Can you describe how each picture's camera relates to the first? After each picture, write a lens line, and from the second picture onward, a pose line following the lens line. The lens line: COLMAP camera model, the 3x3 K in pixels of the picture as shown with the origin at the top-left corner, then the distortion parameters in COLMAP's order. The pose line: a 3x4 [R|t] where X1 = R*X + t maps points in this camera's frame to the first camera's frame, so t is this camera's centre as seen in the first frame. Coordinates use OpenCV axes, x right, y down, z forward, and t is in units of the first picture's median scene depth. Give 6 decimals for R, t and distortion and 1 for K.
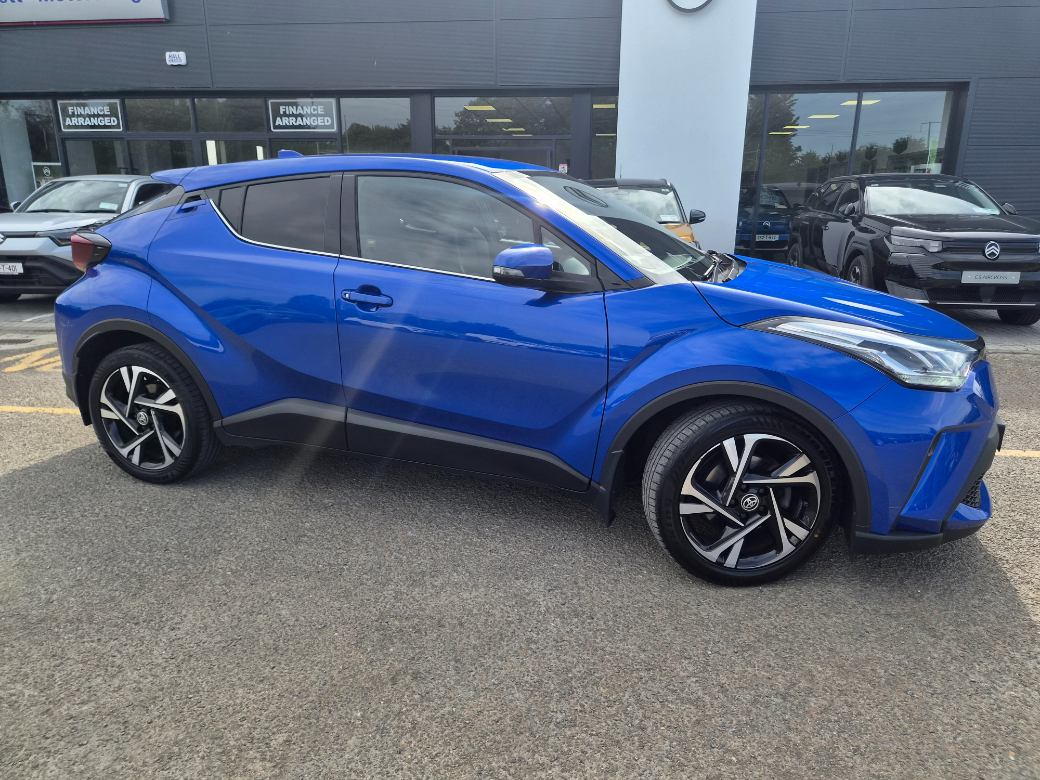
lens RADIAL K [[687.0, 0, 521.7], [0, 687.0, 381.2], [0, 0, 1]] dist [0.052565, -0.041534]
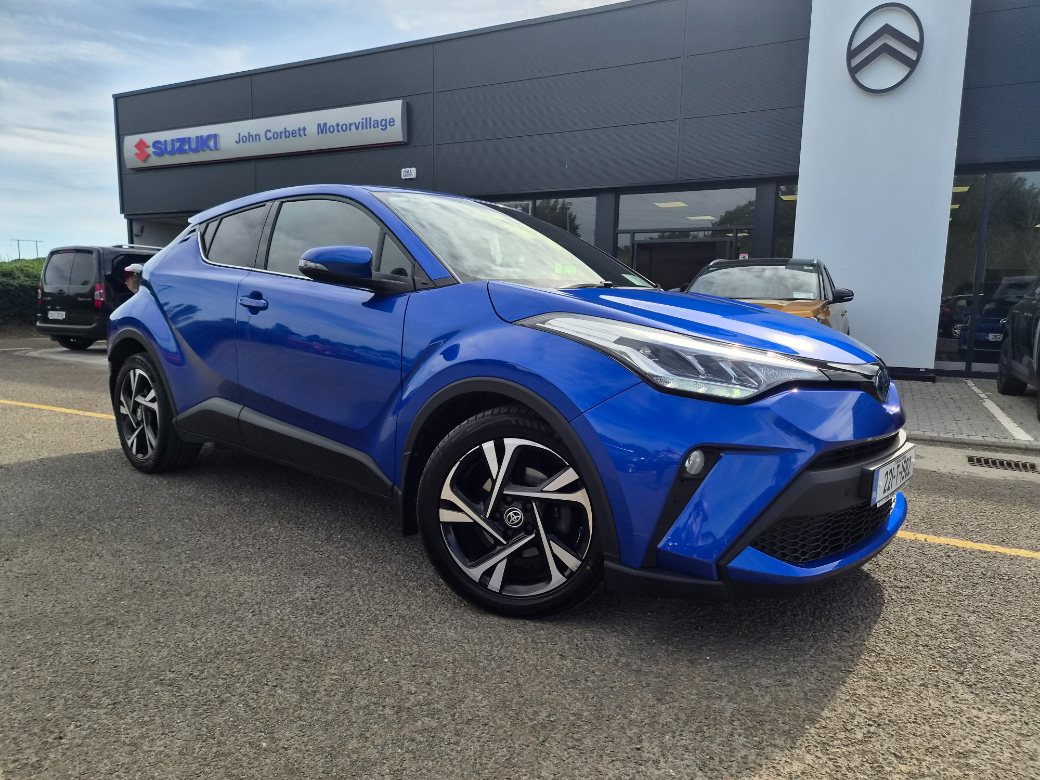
lens RADIAL K [[692.7, 0, 545.8], [0, 692.7, 392.5], [0, 0, 1]] dist [0.054889, -0.044044]
pose [[0.938579, 0.057062, -0.340312, 0.664992], [-0.105272, 0.986567, -0.124916, 0.123271], [0.328613, 0.153069, 0.931978, 0.149397]]
